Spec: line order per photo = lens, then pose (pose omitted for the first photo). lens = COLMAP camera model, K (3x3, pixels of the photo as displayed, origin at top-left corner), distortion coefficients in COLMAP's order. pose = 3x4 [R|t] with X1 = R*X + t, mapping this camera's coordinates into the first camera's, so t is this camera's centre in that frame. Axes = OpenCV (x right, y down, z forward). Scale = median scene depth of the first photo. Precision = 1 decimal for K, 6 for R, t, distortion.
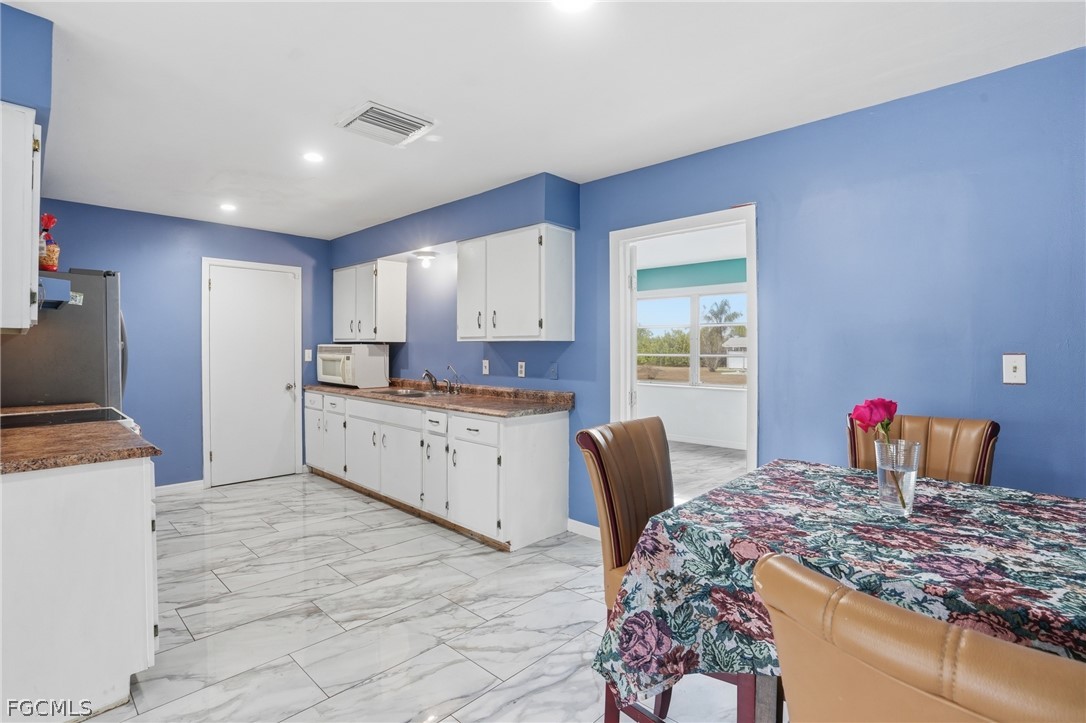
lens RADIAL K [[516.4, 0, 540.4], [0, 516.4, 347.6], [0, 0, 1]] dist [-0.062287, 0.022362]
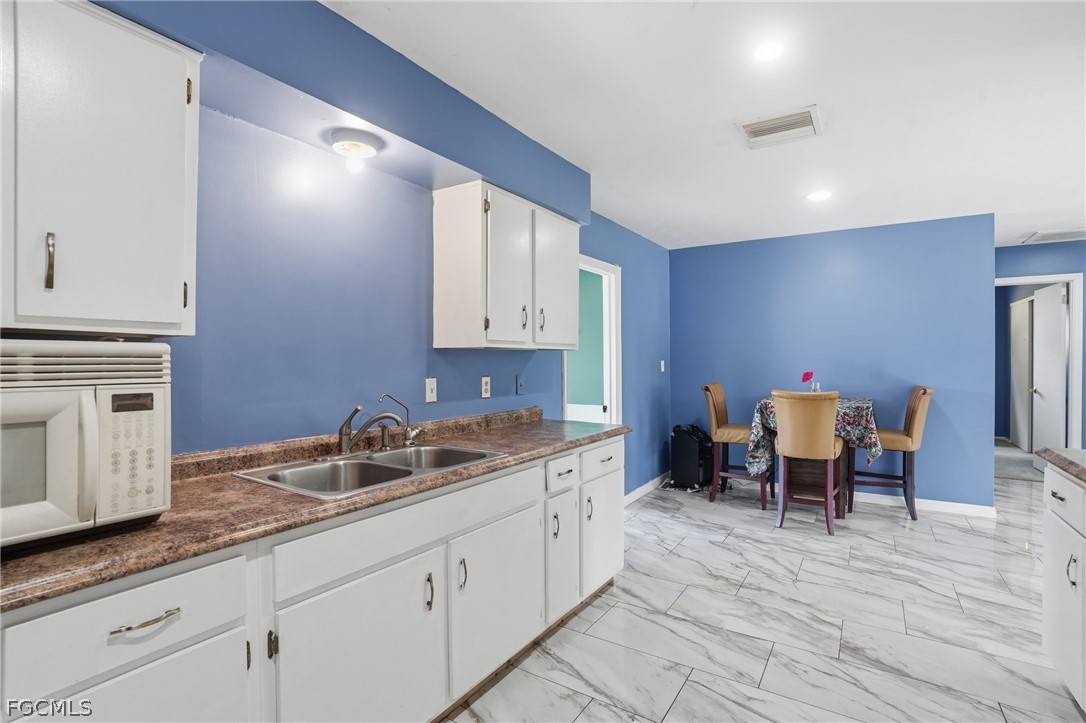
lens RADIAL K [[512.4, 0, 531.1], [0, 512.4, 361.0], [0, 0, 1]] dist [-0.060584, 0.021118]
pose [[-0.161555, -0.004187, 0.986855, -0.753580], [0.001378, 0.999989, 0.004468, 0.001859], [-0.986863, 0.002082, -0.161547, 1.042282]]
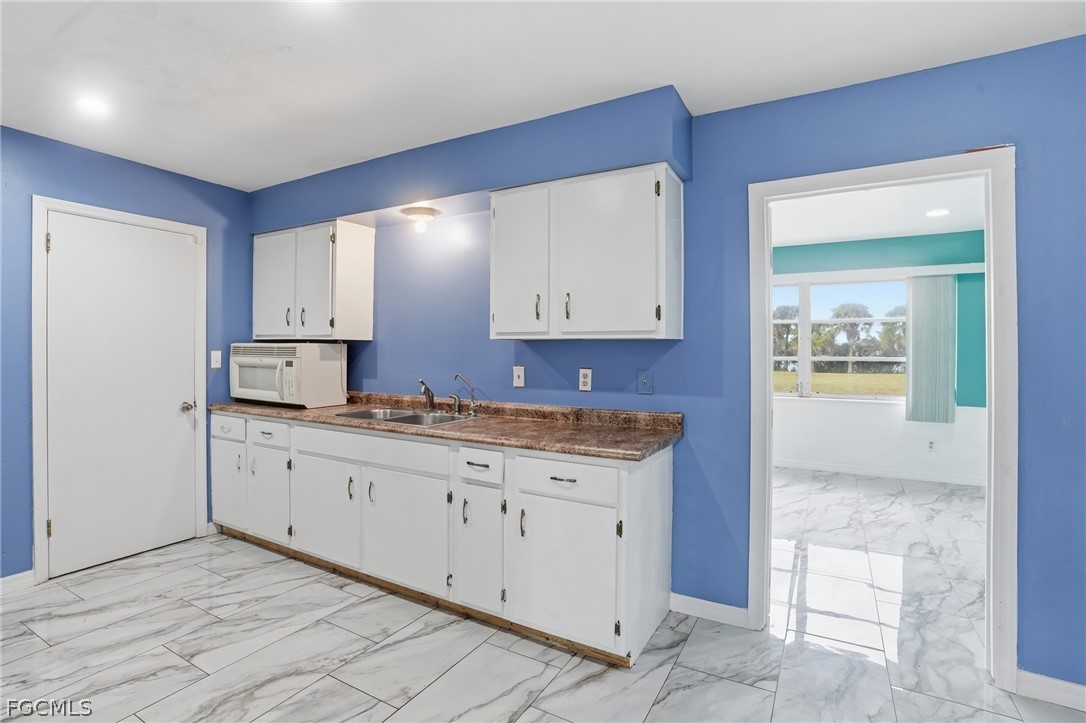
lens RADIAL K [[516.4, 0, 540.4], [0, 516.4, 347.6], [0, 0, 1]] dist [-0.062287, 0.022362]
pose [[0.972275, 0.003610, 0.233814, -0.256073], [-0.002916, 0.999990, -0.003317, 0.001004], [-0.233823, 0.002543, 0.972276, 0.331737]]
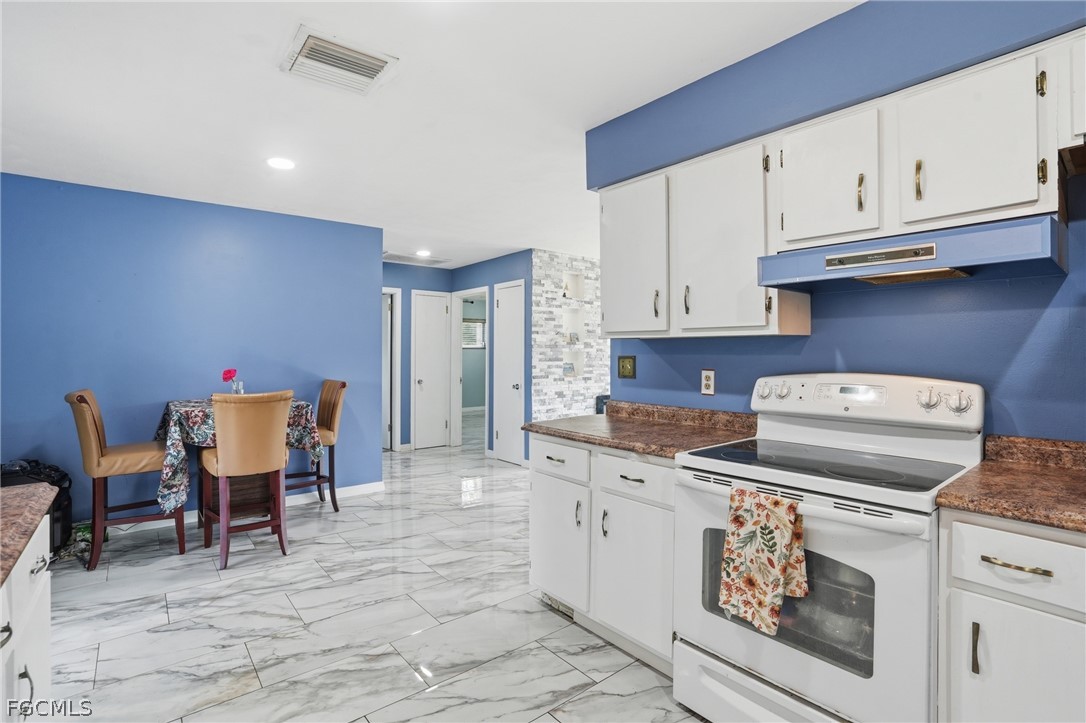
lens RADIAL K [[516.4, 0, 540.4], [0, 516.4, 347.6], [0, 0, 1]] dist [-0.062287, 0.022362]
pose [[-0.991084, 0.001353, 0.133233, -0.457854], [-0.000053, 0.999944, -0.010544, 0.002022], [-0.133240, -0.010457, -0.991029, 1.100625]]
